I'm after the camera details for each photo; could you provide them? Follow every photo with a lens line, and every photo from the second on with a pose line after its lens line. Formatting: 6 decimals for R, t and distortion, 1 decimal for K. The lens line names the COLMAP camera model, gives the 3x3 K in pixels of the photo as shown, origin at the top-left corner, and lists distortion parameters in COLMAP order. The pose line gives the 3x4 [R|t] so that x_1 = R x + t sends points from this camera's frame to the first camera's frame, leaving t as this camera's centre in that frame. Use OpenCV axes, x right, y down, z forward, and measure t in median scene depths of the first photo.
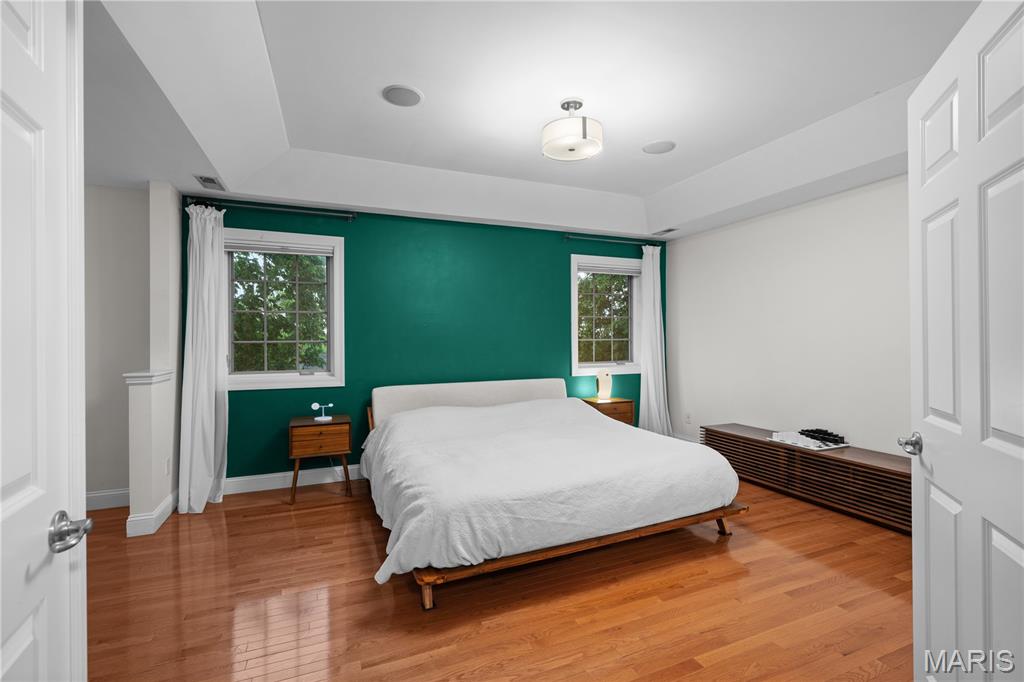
lens RADIAL K [[440.1, 0, 490.0], [0, 440.1, 340.9], [0, 0, 1]] dist [-0.005526, 0.000700]
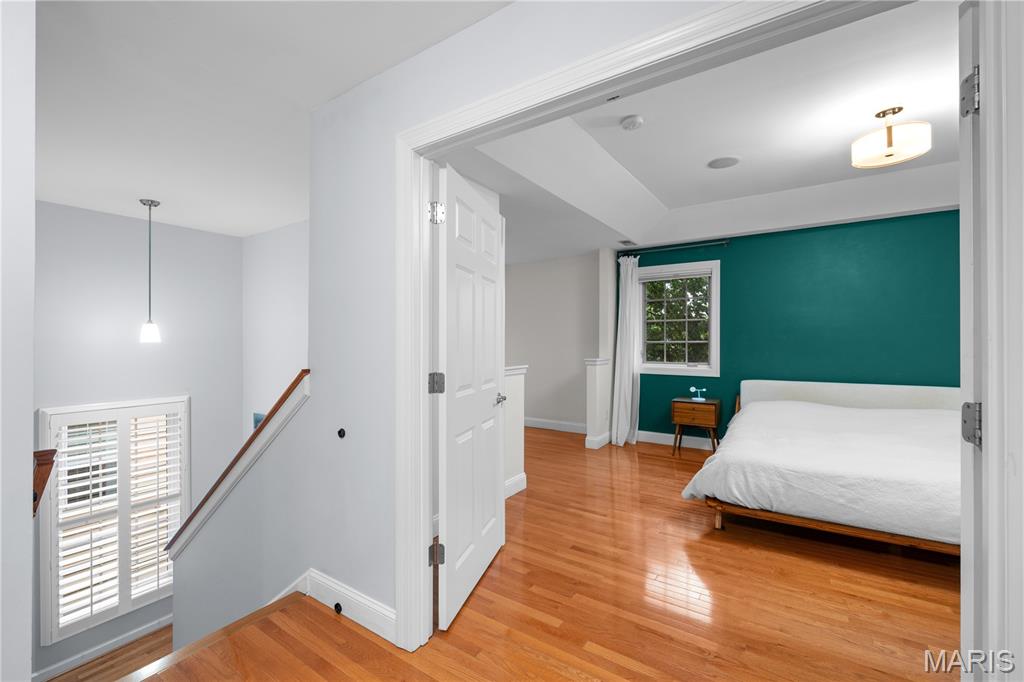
lens RADIAL K [[424.3, 0, 512.0], [0, 424.3, 340.5], [0, 0, 1]] dist [0.004262, -0.001812]
pose [[0.559695, 0.003577, -0.828691, 0.403859], [-0.002795, 0.999993, 0.002429, -0.004788], [0.828694, 0.000957, 0.559701, -0.214832]]
